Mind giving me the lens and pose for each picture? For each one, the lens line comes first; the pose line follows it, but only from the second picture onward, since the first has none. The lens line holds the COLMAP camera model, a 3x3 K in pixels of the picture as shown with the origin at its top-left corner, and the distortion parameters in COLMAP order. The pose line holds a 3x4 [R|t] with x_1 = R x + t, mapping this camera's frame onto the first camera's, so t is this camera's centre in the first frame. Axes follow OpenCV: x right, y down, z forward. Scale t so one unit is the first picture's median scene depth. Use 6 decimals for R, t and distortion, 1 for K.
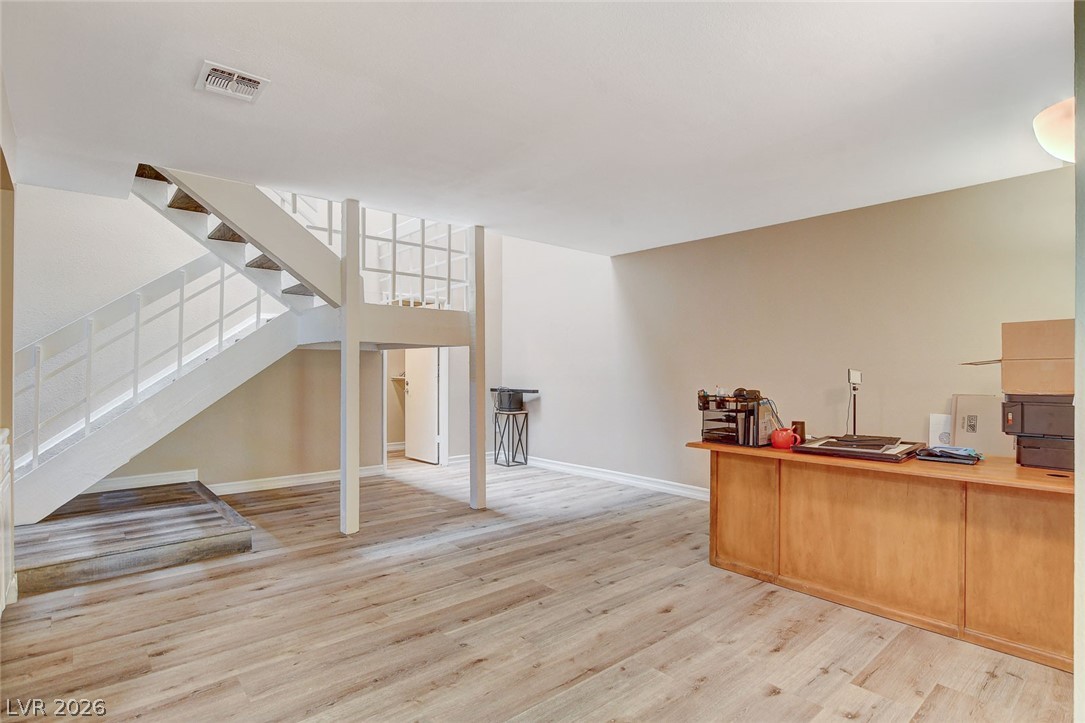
lens RADIAL K [[549.7, 0, 543.6], [0, 549.7, 367.8], [0, 0, 1]] dist [-0.019261, 0.001243]
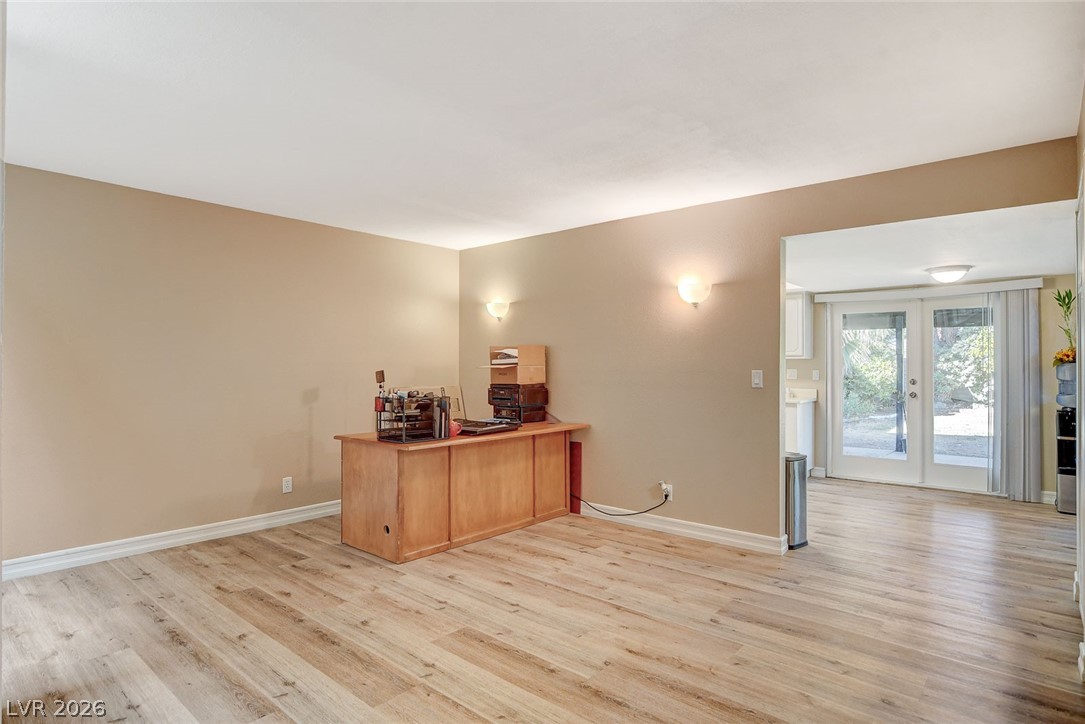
lens RADIAL K [[592.2, 0, 538.5], [0, 592.2, 356.7], [0, 0, 1]] dist [-0.012389, 0.000180]
pose [[-0.134828, 0.011547, 0.990802, -0.817472], [-0.007201, 0.999894, -0.012632, -0.014614], [-0.990843, -0.008837, -0.134731, 0.884559]]
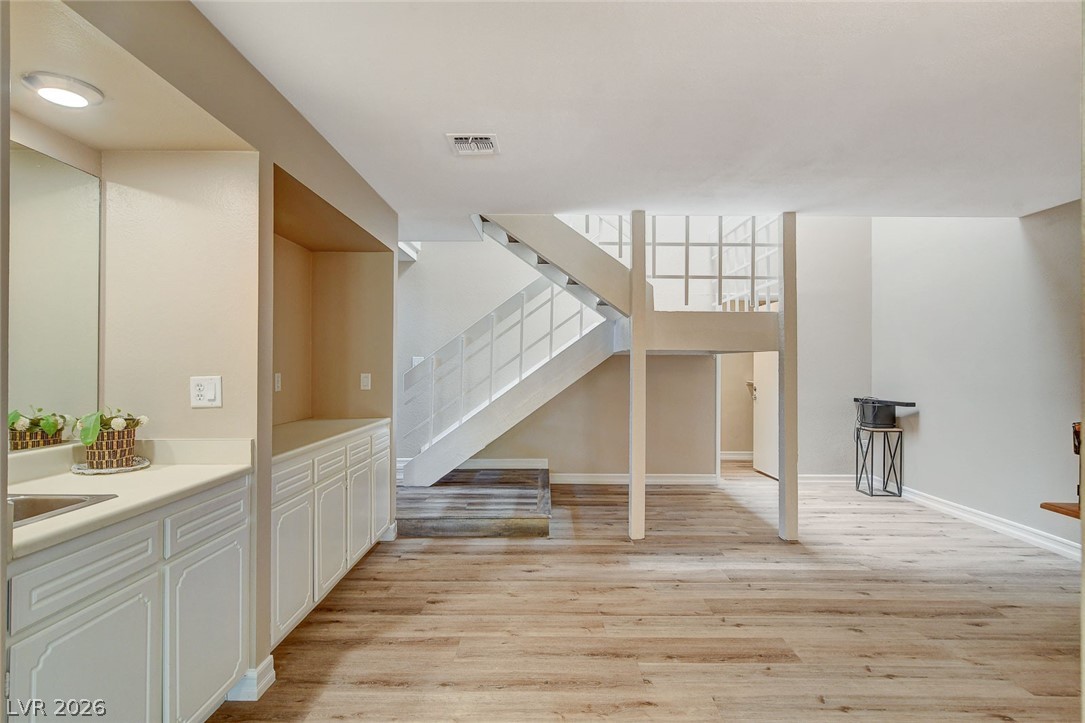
lens RADIAL K [[570.2, 0, 542.5], [0, 570.2, 361.5], [0, 0, 1]] dist [-0.004206, 0.000962]
pose [[0.749413, -0.004016, -0.662090, 0.255395], [-0.001058, 0.999973, -0.007263, -0.022056], [0.662102, 0.006144, 0.749389, 0.105386]]
